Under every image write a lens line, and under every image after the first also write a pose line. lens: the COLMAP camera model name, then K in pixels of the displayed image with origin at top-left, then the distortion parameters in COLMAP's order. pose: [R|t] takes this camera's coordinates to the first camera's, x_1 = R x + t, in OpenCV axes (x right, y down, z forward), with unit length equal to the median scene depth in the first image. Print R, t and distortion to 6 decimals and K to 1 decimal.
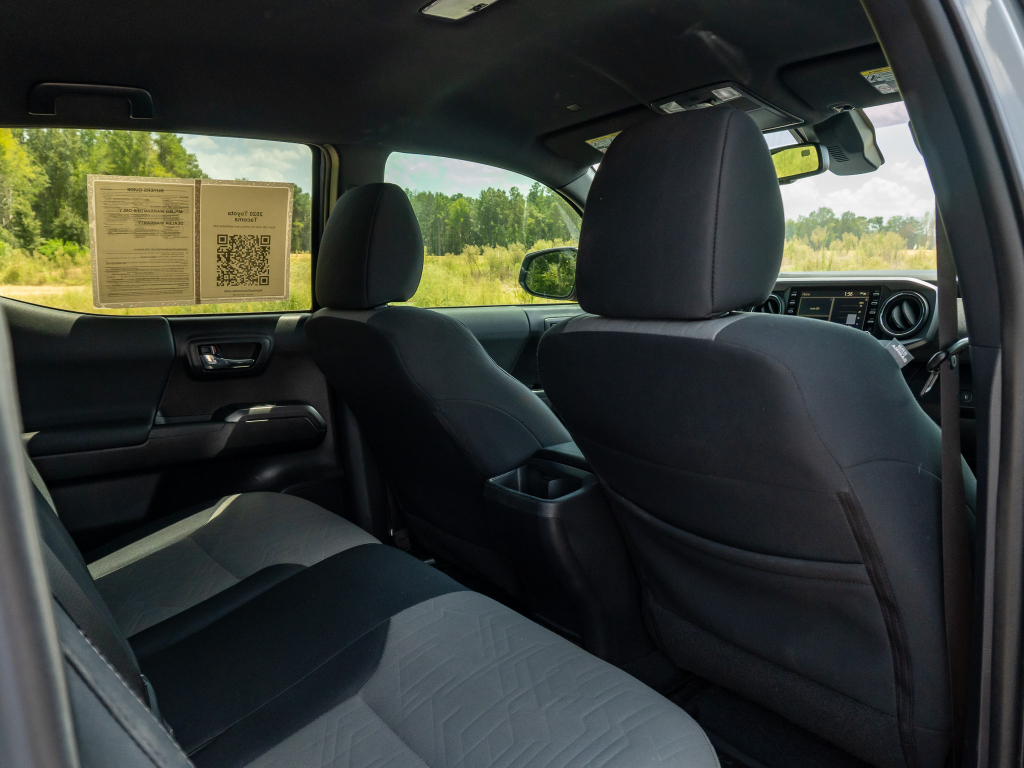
lens RADIAL K [[785.3, 0, 513.5], [0, 785.3, 388.7], [0, 0, 1]] dist [-0.018285, 0.011467]
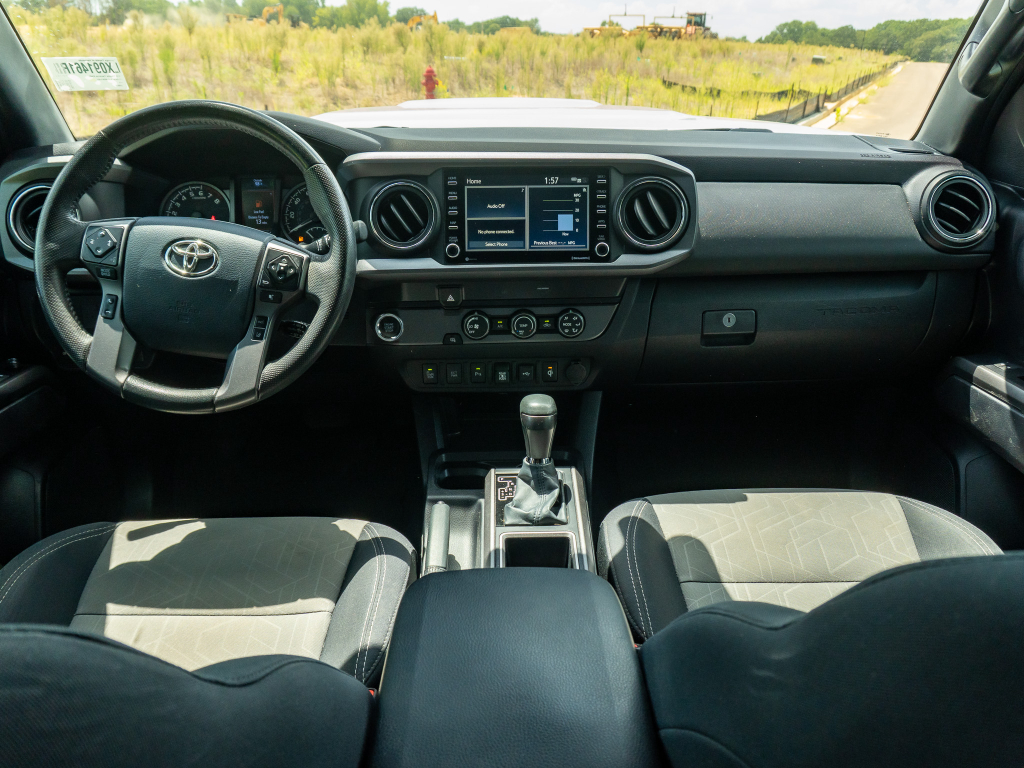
lens RADIAL K [[785.3, 0, 517.6], [0, 785.3, 380.7], [0, 0, 1]] dist [-0.018285, 0.011467]
pose [[0.574253, -0.300777, 0.761424, -0.108094], [0.100768, 0.948962, 0.298861, -0.150273], [-0.812453, -0.094895, 0.575253, 0.607373]]
